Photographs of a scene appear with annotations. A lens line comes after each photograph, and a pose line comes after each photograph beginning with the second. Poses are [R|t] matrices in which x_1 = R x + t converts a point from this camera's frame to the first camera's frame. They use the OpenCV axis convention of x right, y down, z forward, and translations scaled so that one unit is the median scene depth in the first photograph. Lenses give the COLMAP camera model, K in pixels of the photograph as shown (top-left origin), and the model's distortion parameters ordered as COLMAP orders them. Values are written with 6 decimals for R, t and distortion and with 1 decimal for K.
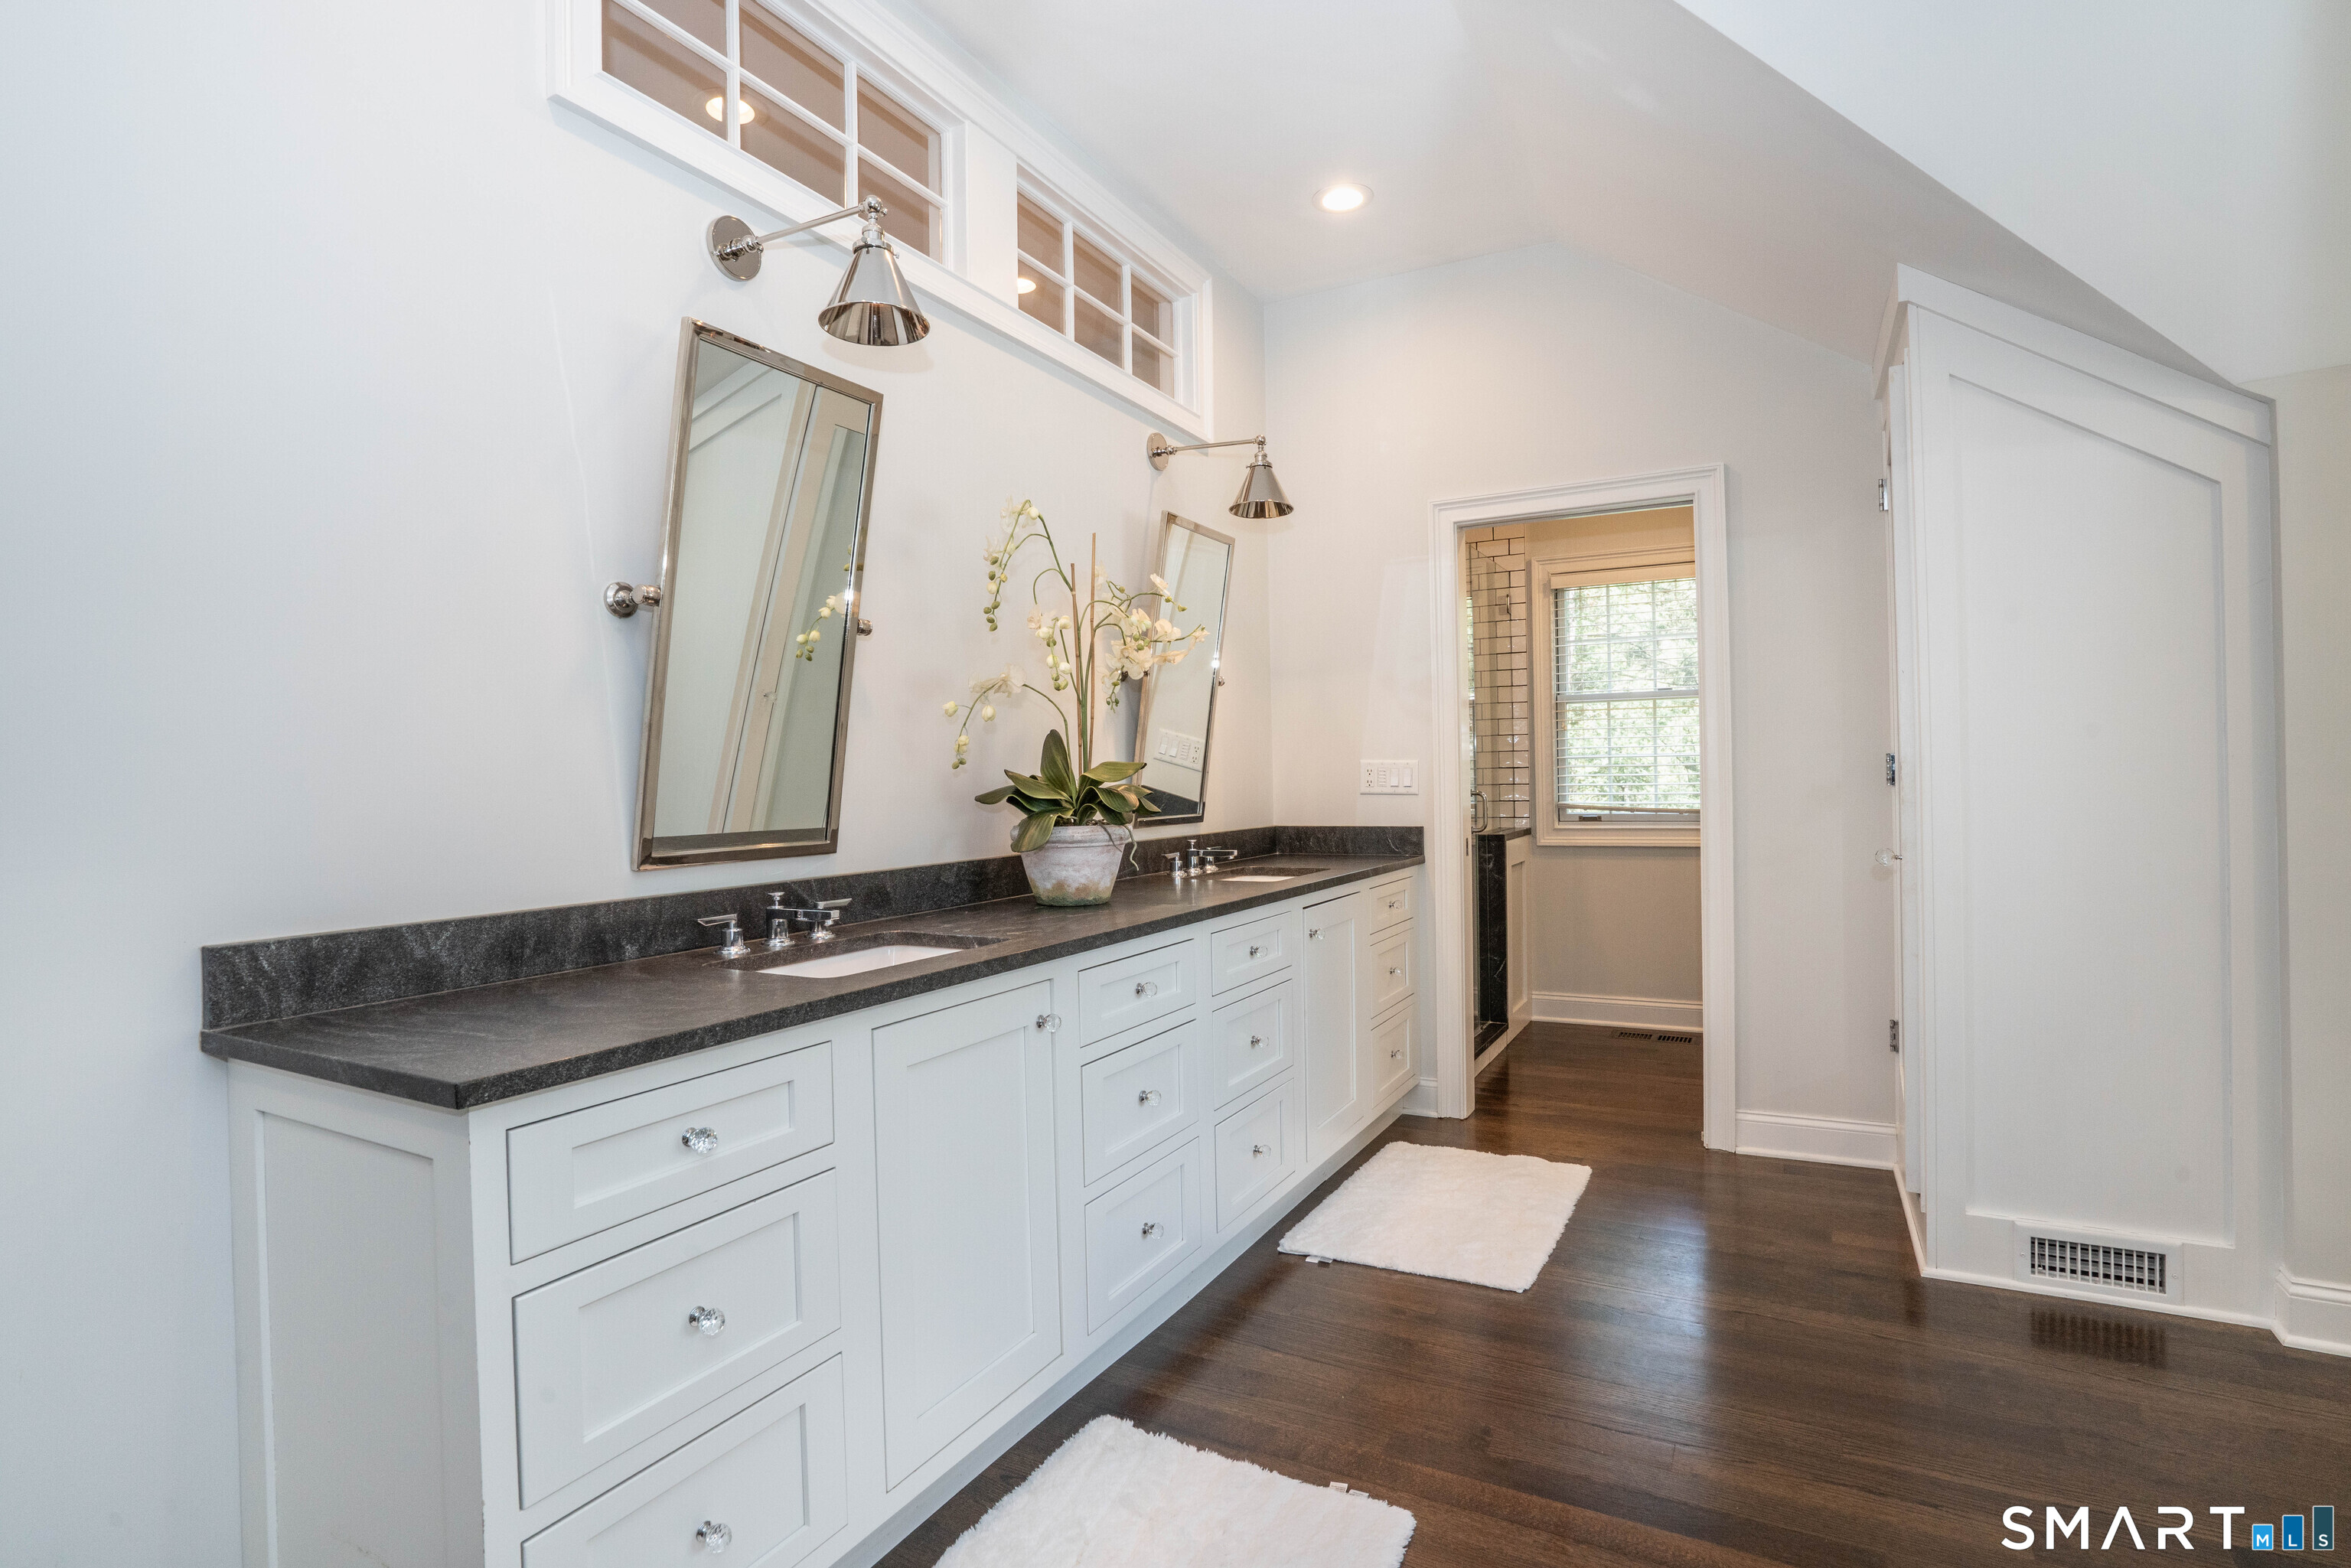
lens RADIAL K [[1155.8, 0, 1175.5], [0, 1155.8, 784.0], [0, 0, 1]] dist [-0.000705, 0.000224]
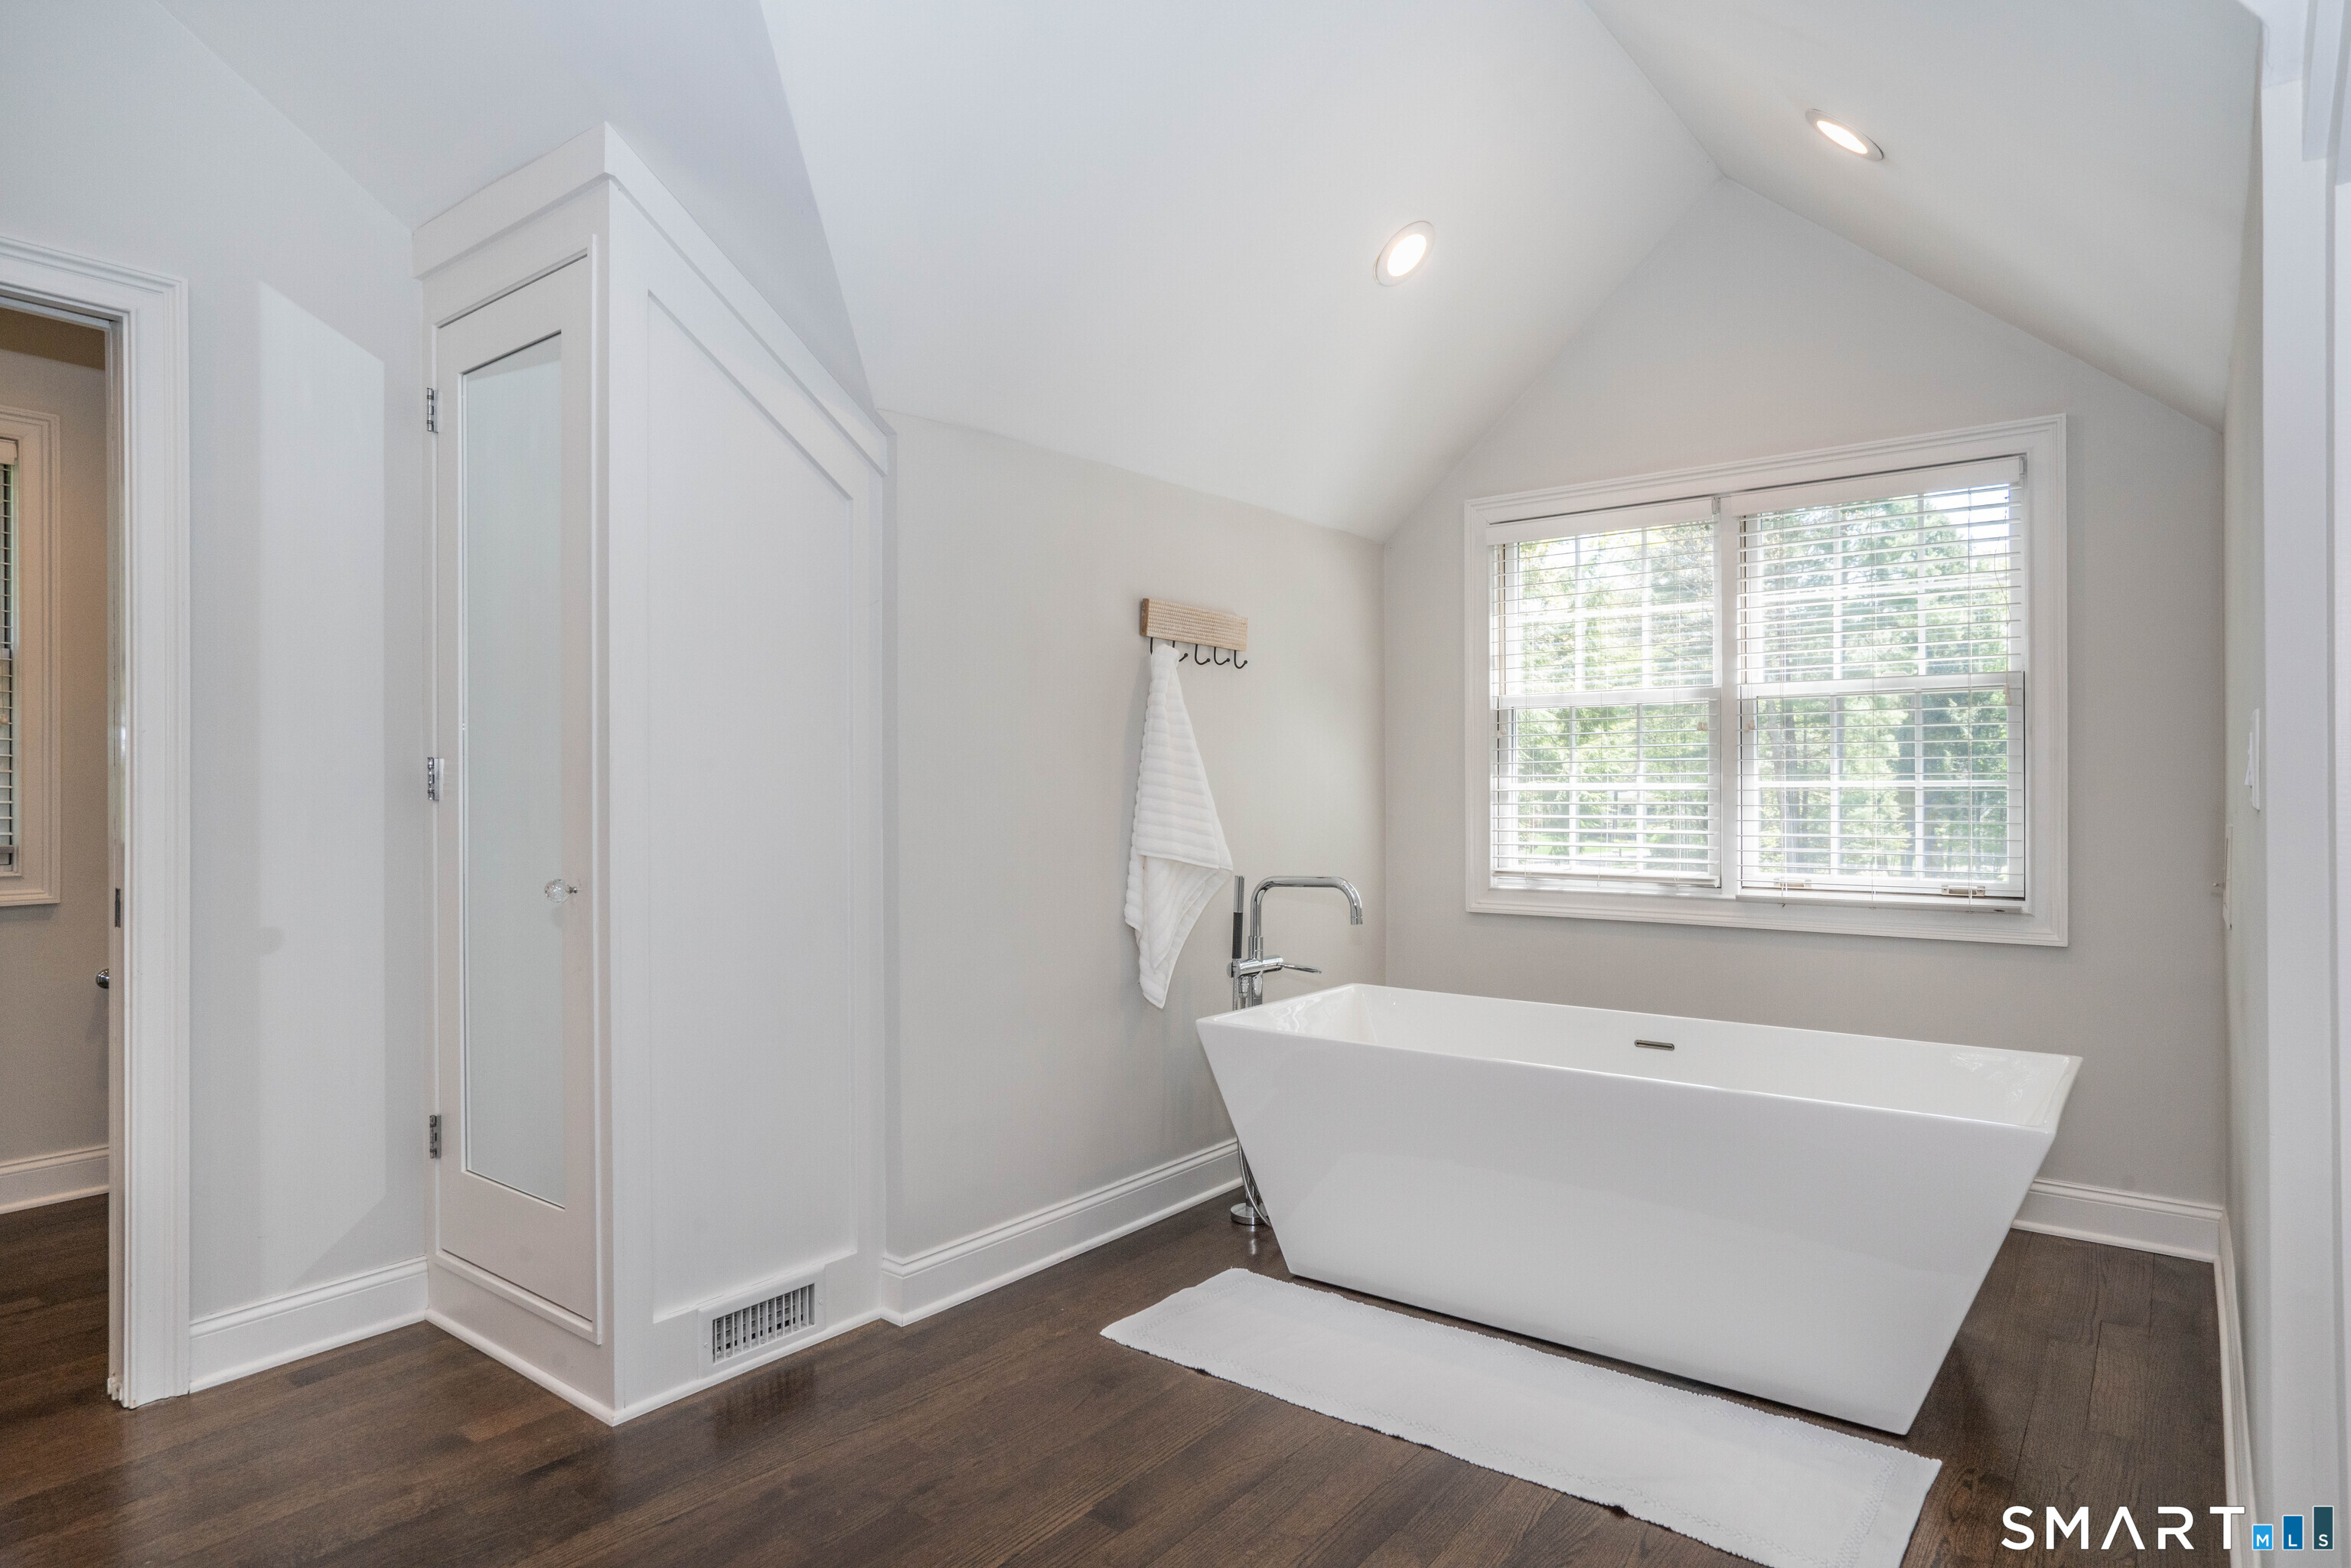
lens RADIAL K [[1315.0, 0, 1175.5], [0, 1315.0, 784.0], [0, 0, 1]] dist [-0.002700, -0.001287]
pose [[0.157485, 0.029032, 0.987094, -0.176895], [0.006189, 0.999519, -0.030385, 0.024985], [-0.987502, 0.010895, 0.157230, 0.489812]]
